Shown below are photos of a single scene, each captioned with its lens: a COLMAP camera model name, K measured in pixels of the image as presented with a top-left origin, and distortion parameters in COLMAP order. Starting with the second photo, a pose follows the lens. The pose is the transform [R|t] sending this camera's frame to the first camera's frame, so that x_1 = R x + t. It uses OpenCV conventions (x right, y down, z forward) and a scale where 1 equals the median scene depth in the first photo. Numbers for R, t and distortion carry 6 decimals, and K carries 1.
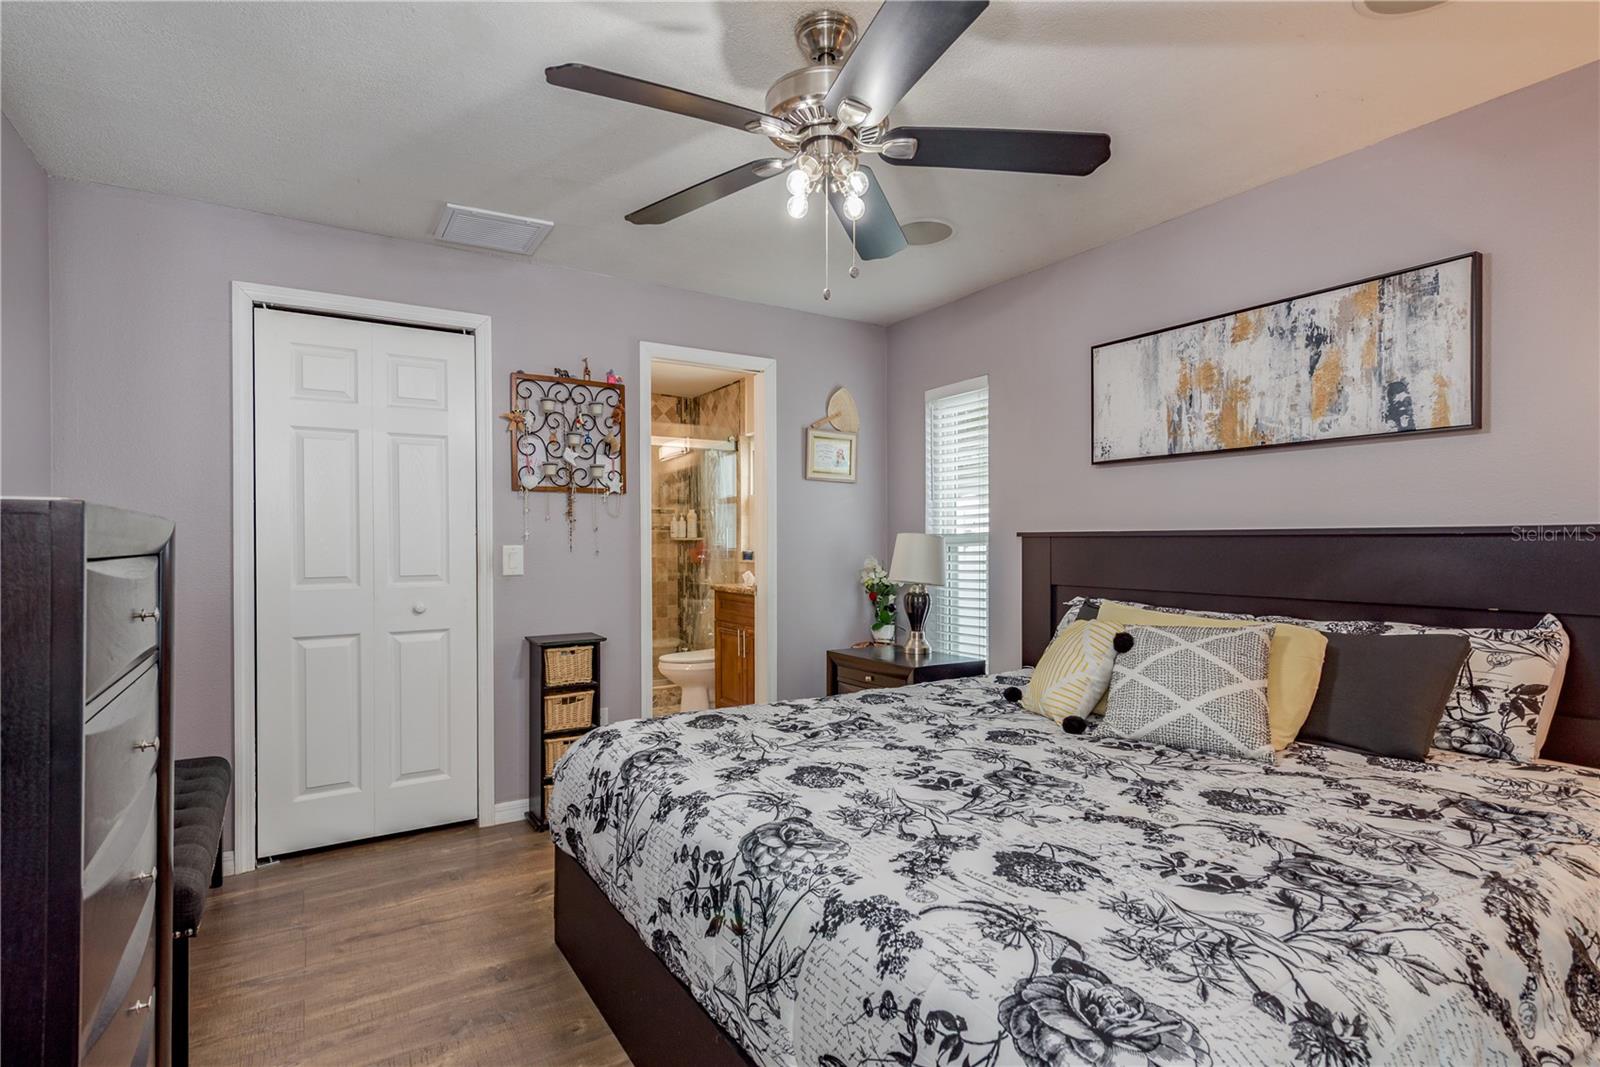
lens RADIAL K [[803.0, 0, 800.0], [0, 803.0, 533.5], [0, 0, 1]] dist [-0.000402, -0.000409]
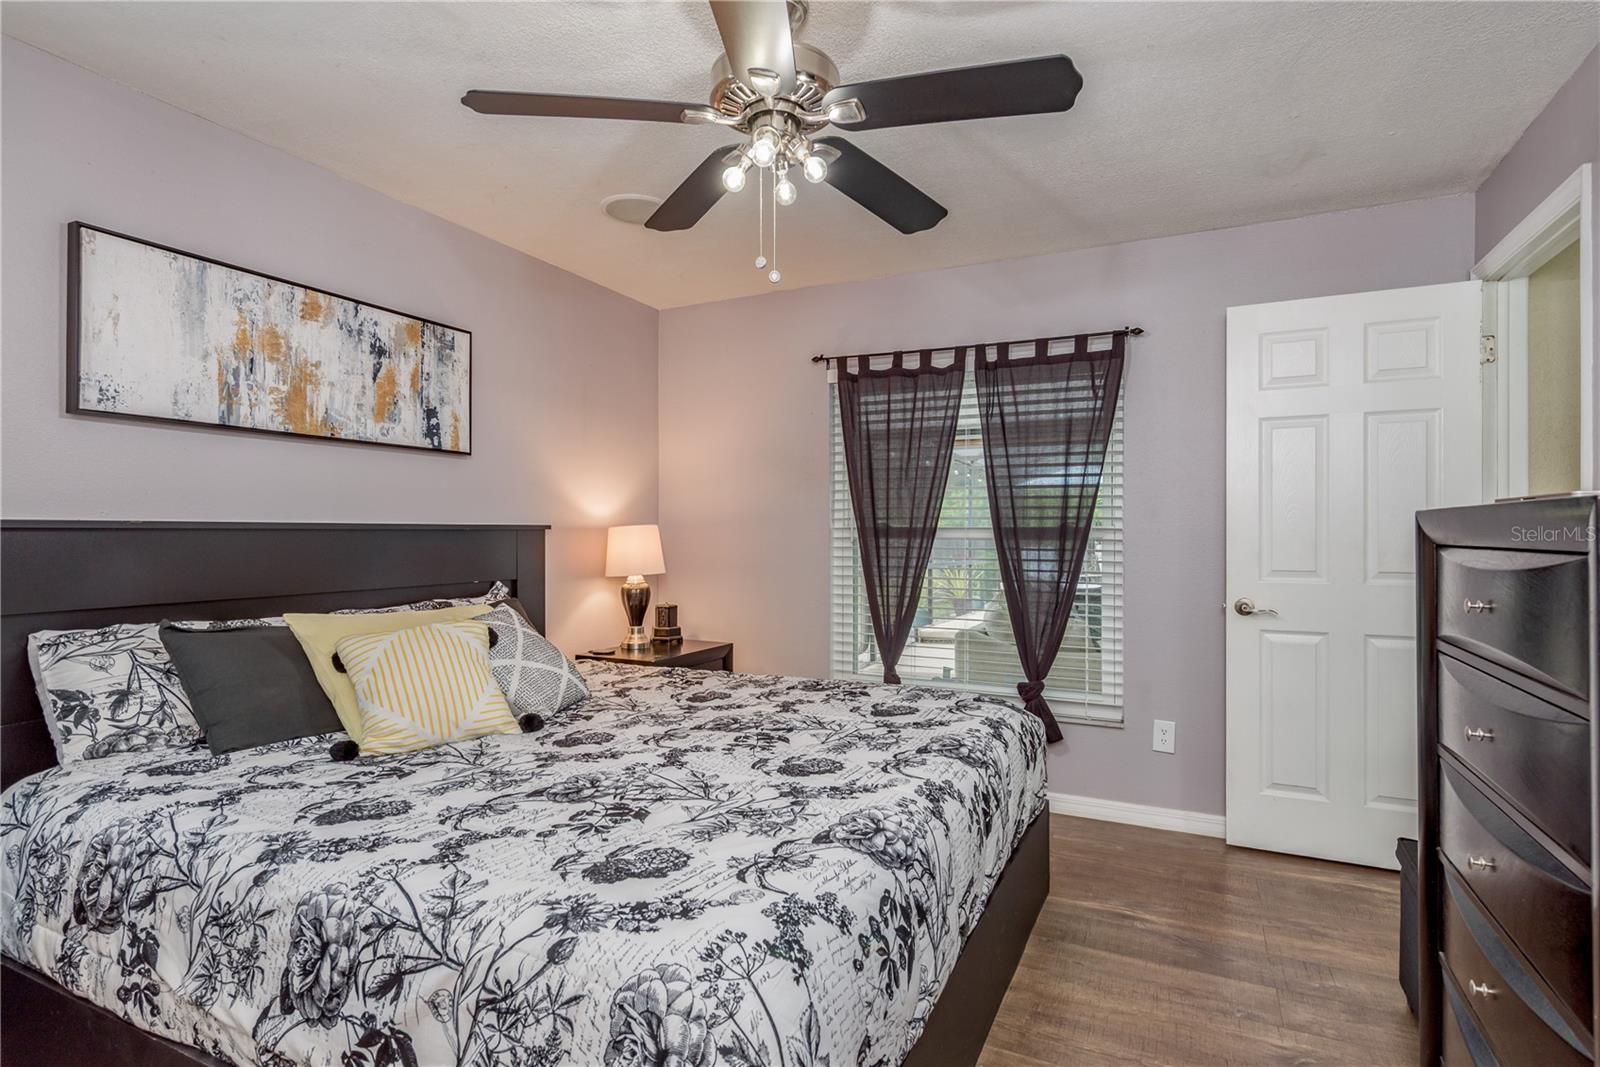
lens RADIAL K [[803.0, 0, 800.0], [0, 803.0, 533.5], [0, 0, 1]] dist [-0.000402, -0.000409]
pose [[-0.535475, -0.000143, 0.844551, -0.570369], [-0.009195, 0.999942, -0.005661, 0.008101], [-0.844501, -0.010797, -0.535445, 1.070245]]
